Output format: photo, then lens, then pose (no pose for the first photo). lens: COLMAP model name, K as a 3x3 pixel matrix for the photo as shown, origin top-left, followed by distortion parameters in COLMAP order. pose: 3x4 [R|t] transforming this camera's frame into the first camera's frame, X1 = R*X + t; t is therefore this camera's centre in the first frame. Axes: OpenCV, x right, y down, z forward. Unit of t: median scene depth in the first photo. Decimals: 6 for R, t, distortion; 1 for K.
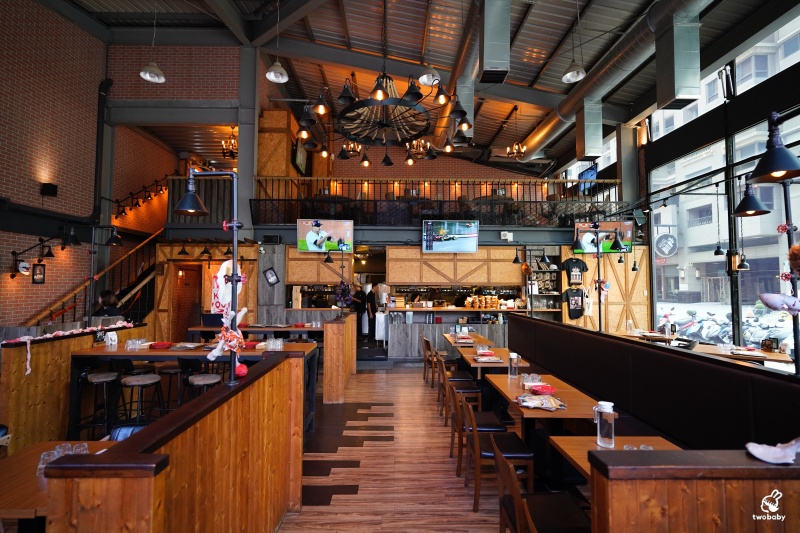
lens RADIAL K [[381.9, 0, 398.4], [0, 381.9, 265.2], [0, 0, 1]] dist [0.000898, 0.000098]
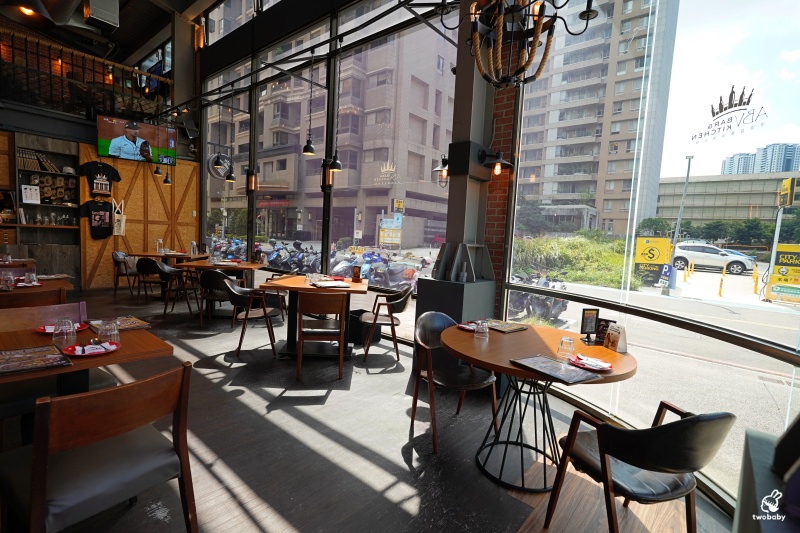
lens RADIAL K [[381.9, 0, 398.9], [0, 381.9, 267.6], [0, 0, 1]] dist [0.000898, 0.000098]
pose [[0.656880, -0.030094, 0.753394, 0.263941], [-0.093171, 0.988305, 0.120713, 0.043827], [-0.748216, -0.149489, 0.646395, -0.004815]]
